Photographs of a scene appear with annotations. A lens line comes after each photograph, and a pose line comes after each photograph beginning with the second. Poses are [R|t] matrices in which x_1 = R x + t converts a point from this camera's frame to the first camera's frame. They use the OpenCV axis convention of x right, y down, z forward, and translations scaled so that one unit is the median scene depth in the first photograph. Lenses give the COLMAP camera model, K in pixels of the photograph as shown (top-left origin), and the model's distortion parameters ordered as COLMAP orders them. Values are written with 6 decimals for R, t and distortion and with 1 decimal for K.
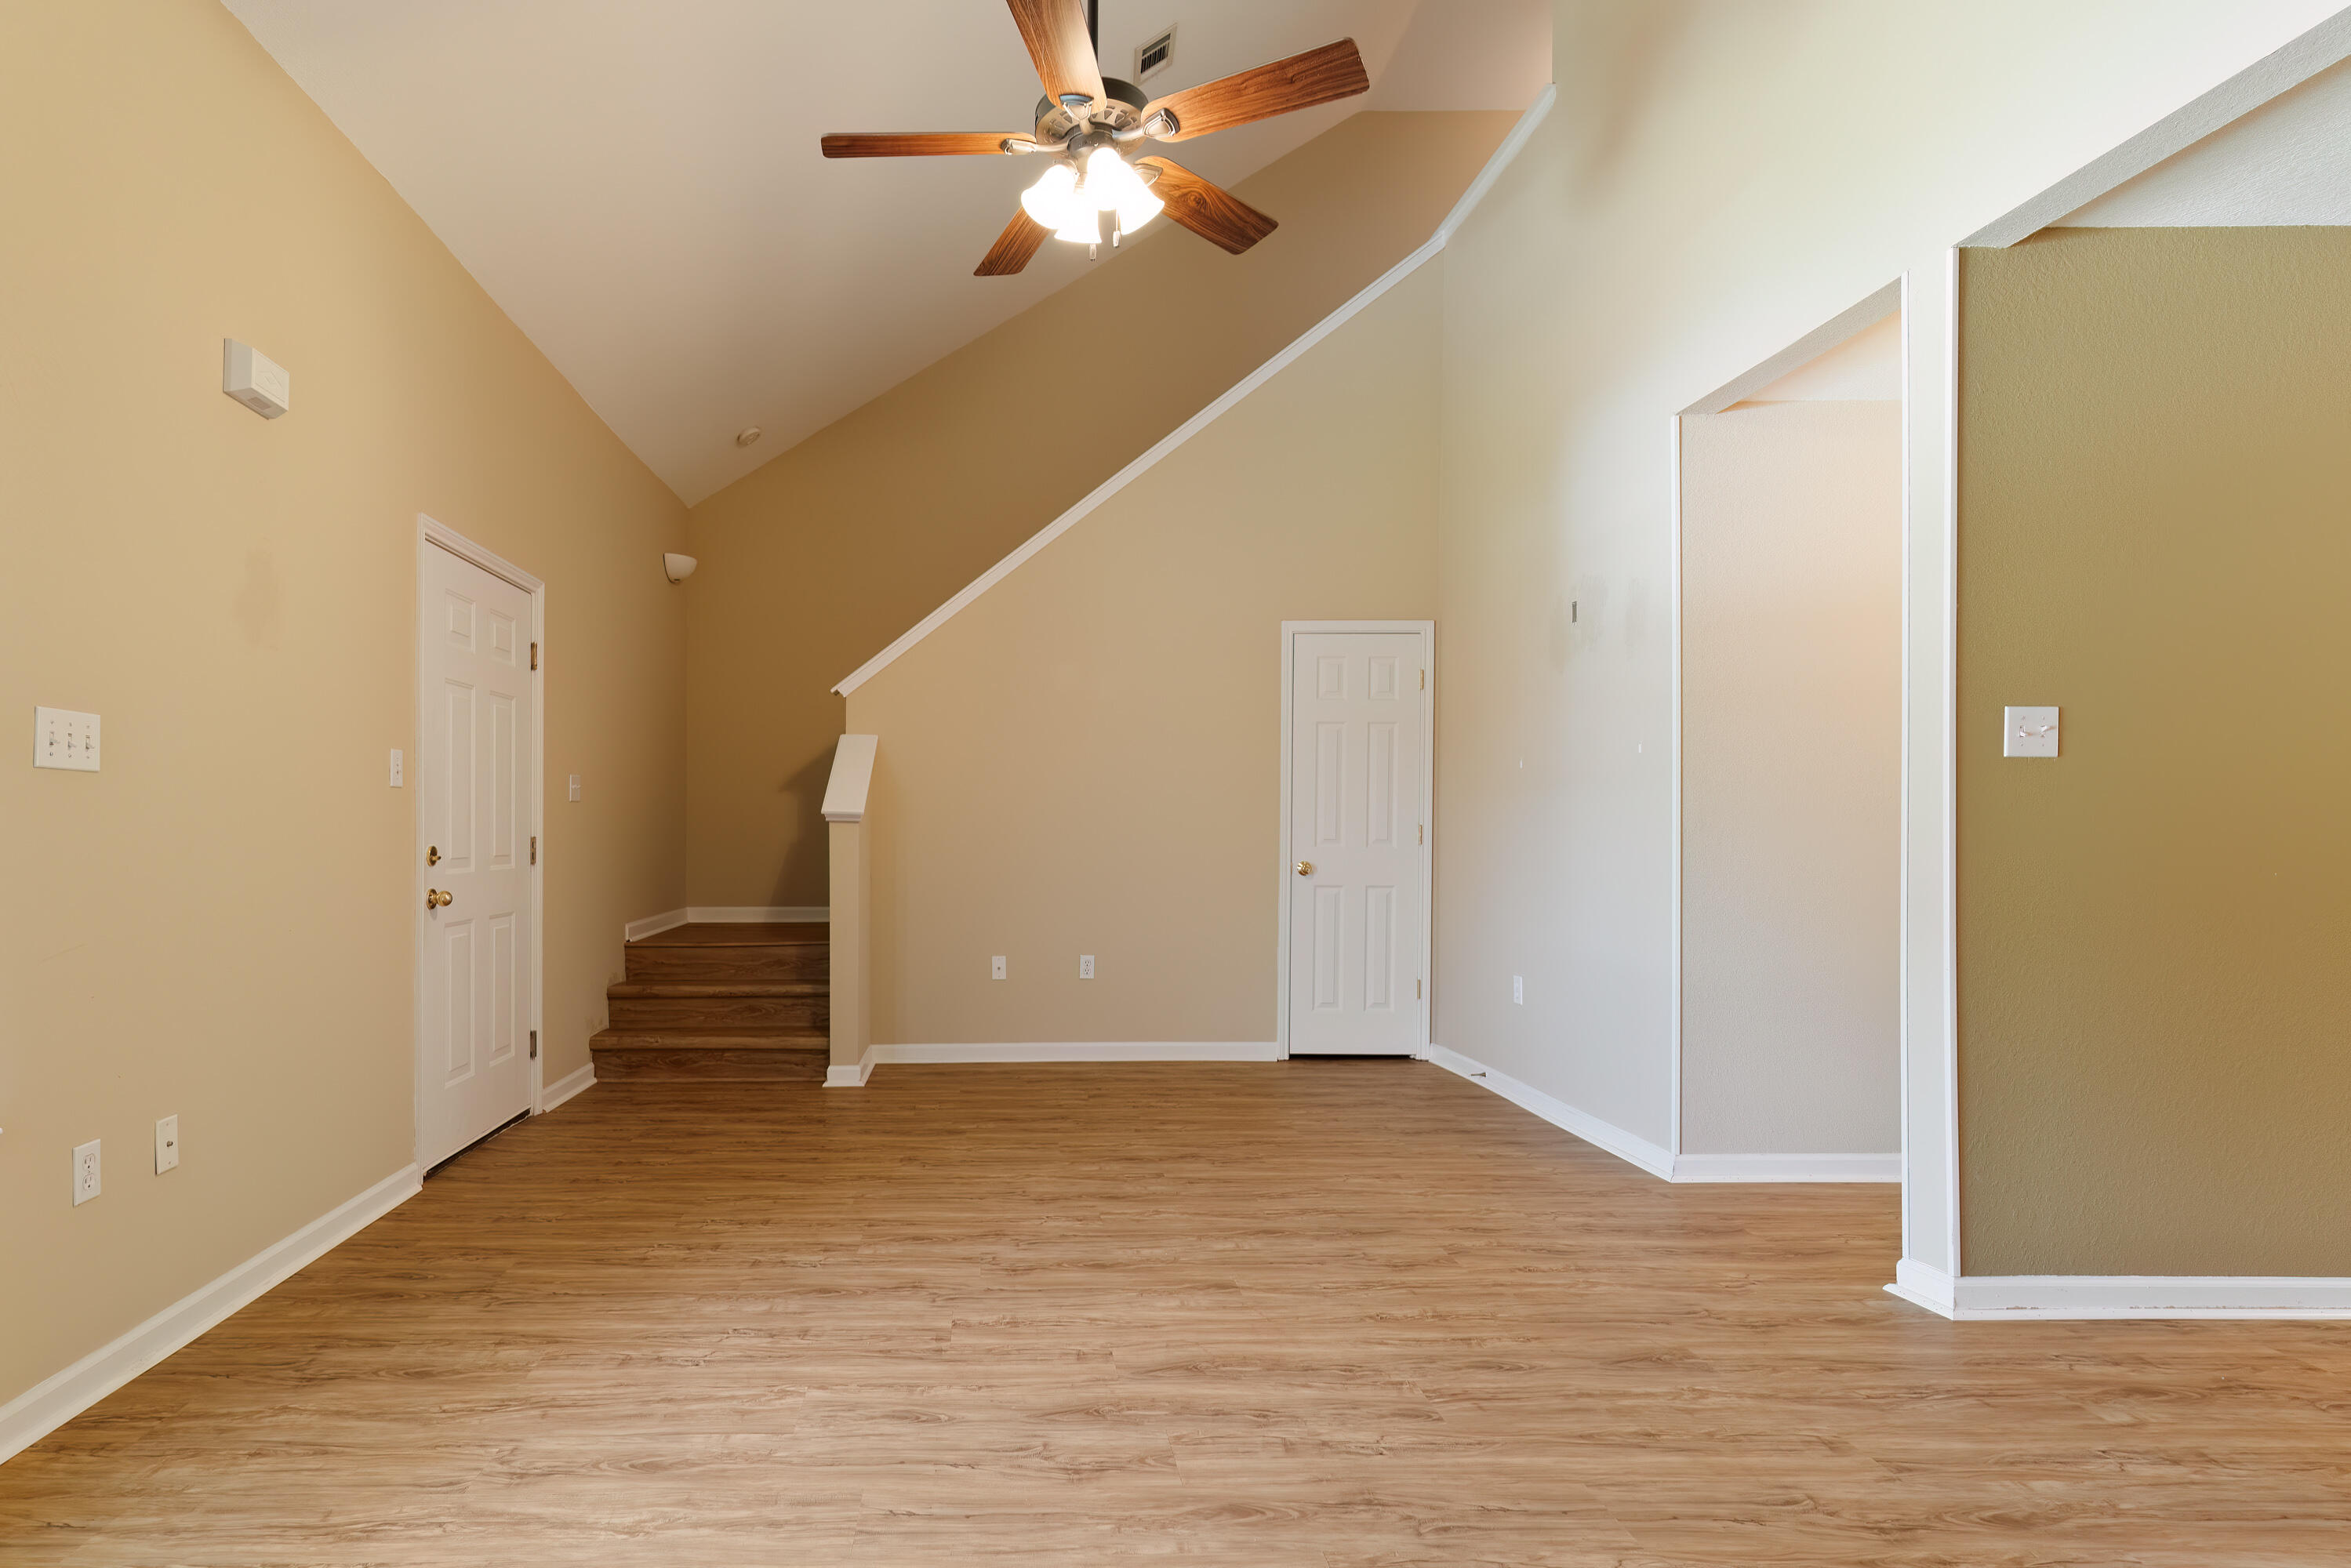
lens RADIAL K [[1203.9, 0, 992.0], [0, 1203.9, 824.8], [0, 0, 1]] dist [0.000806, 0.002667]
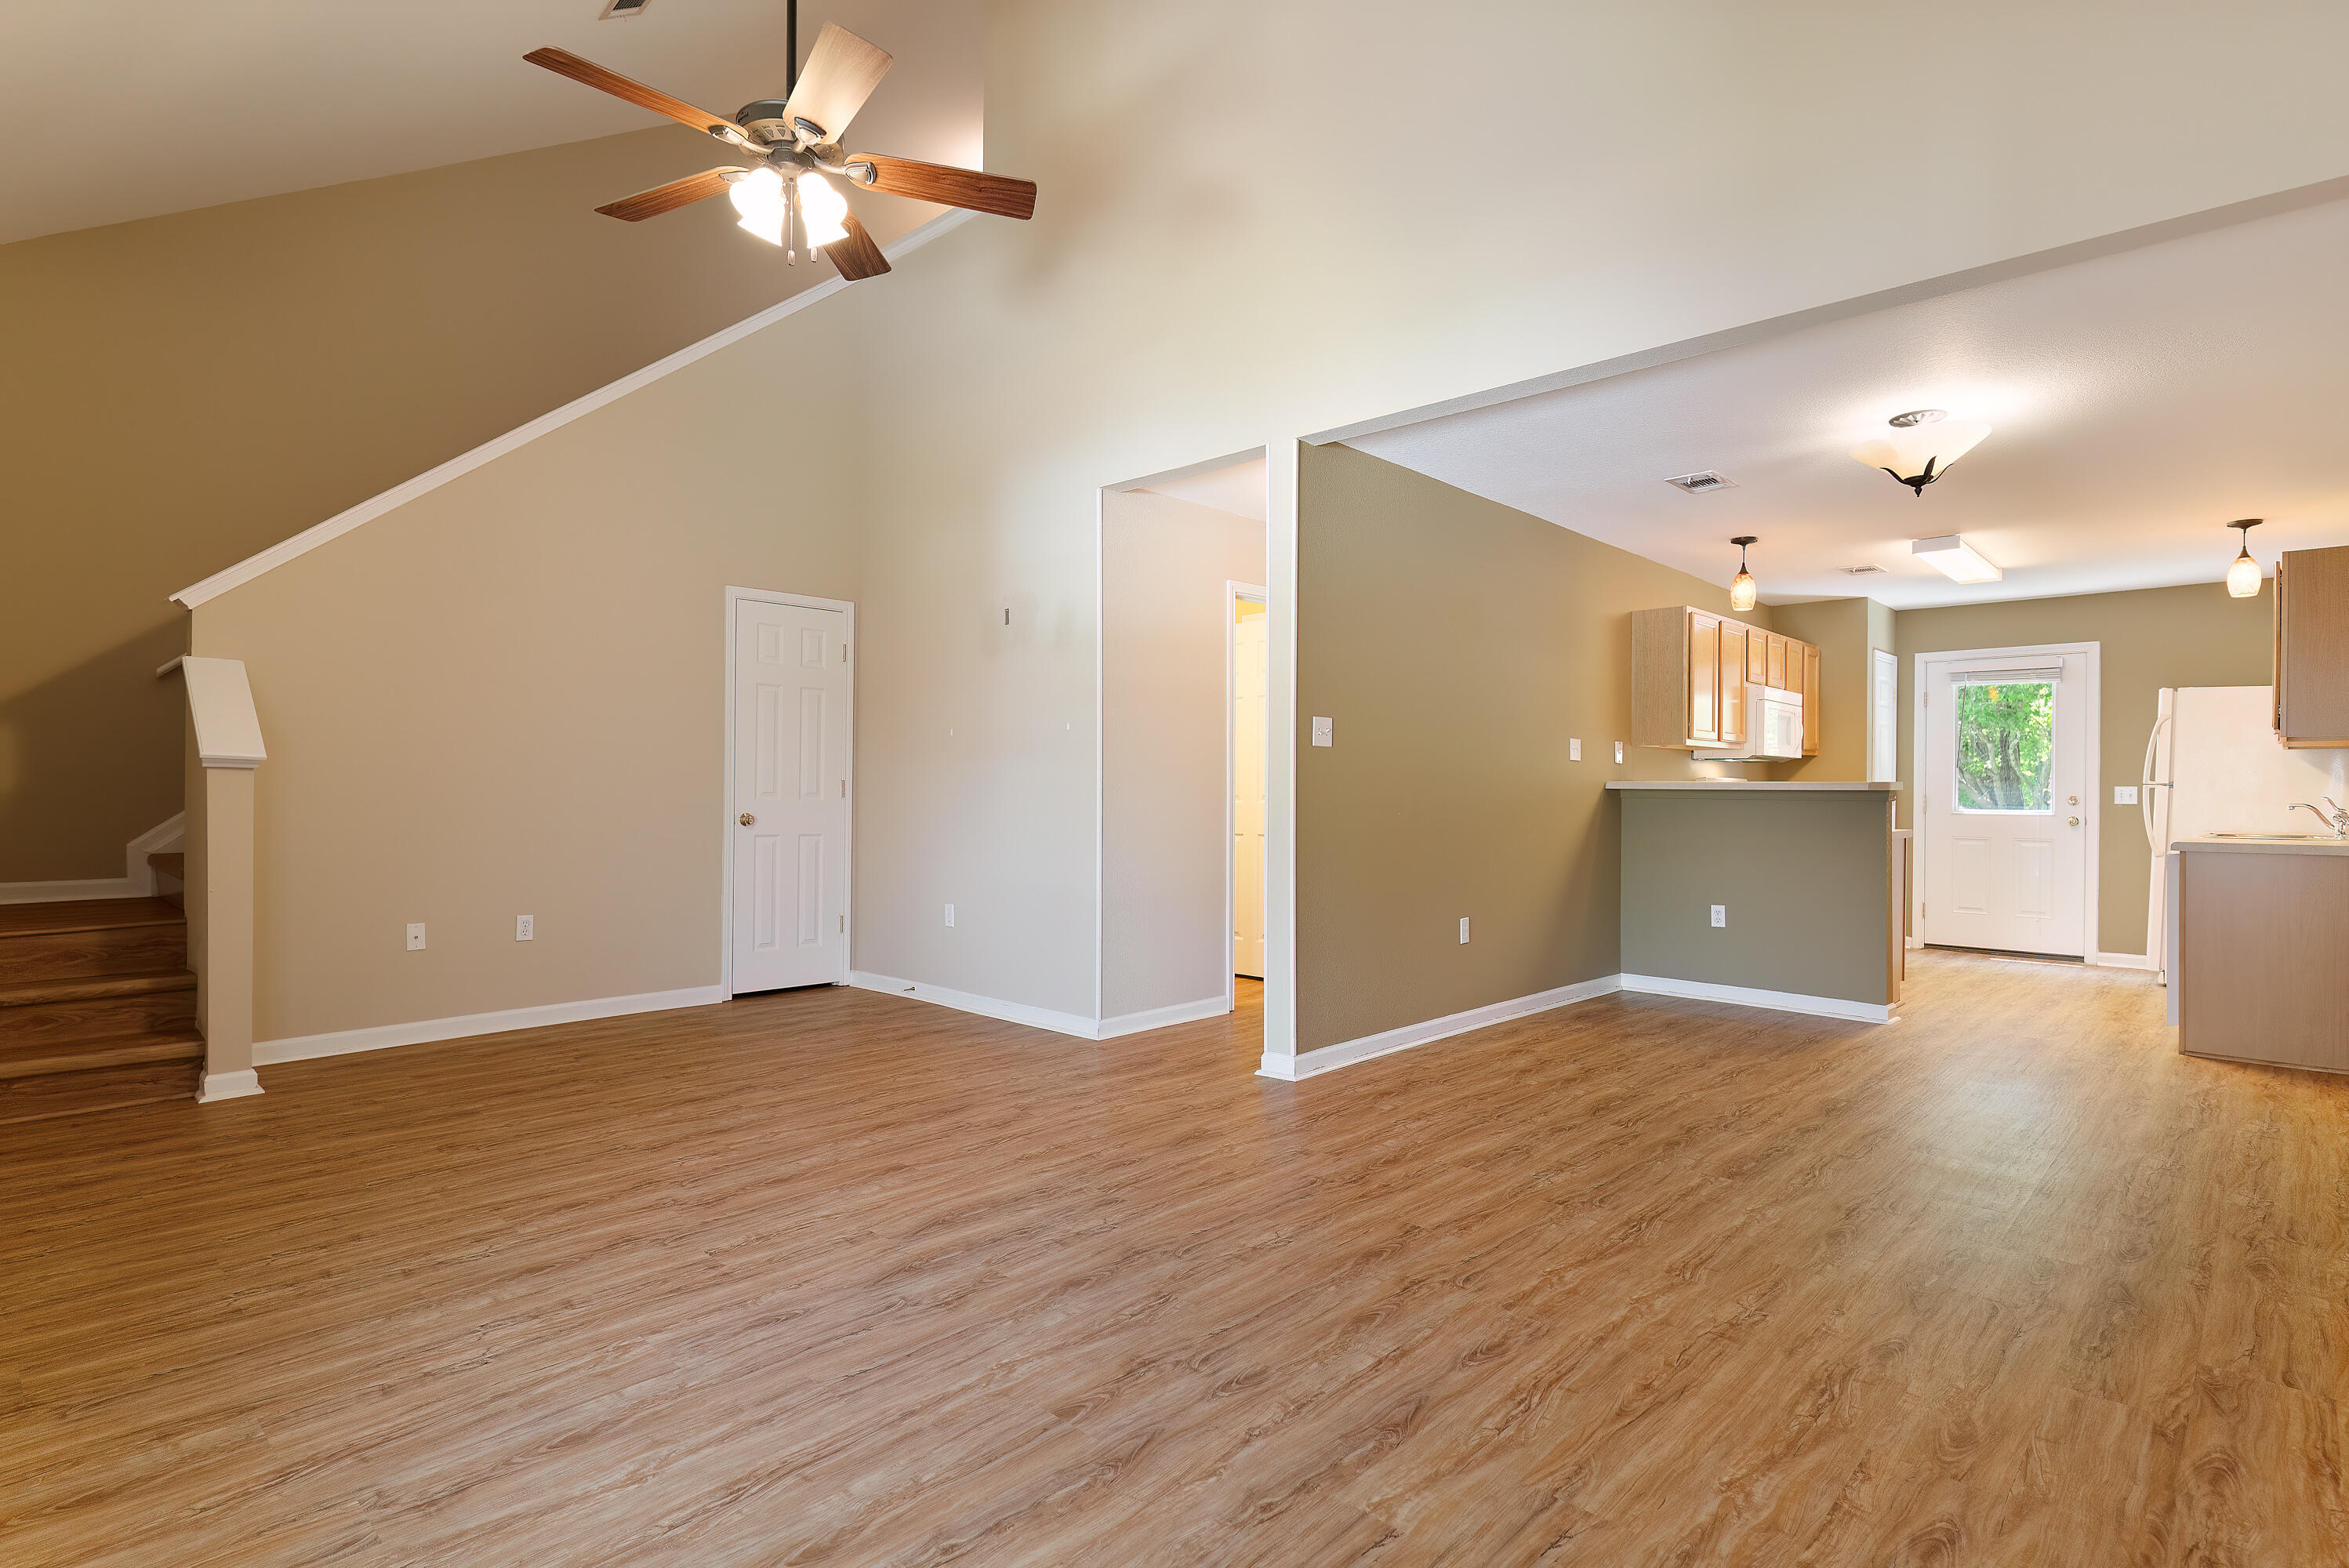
lens RADIAL K [[1168.2, 0, 1199.1], [0, 1168.2, 775.0], [0, 0, 1]] dist [0.002757, 0.000318]
pose [[0.679623, 0.015456, 0.733399, -0.419891], [-0.013023, 0.999875, -0.009004, 0.001651], [-0.733446, -0.003431, 0.679739, -0.001371]]
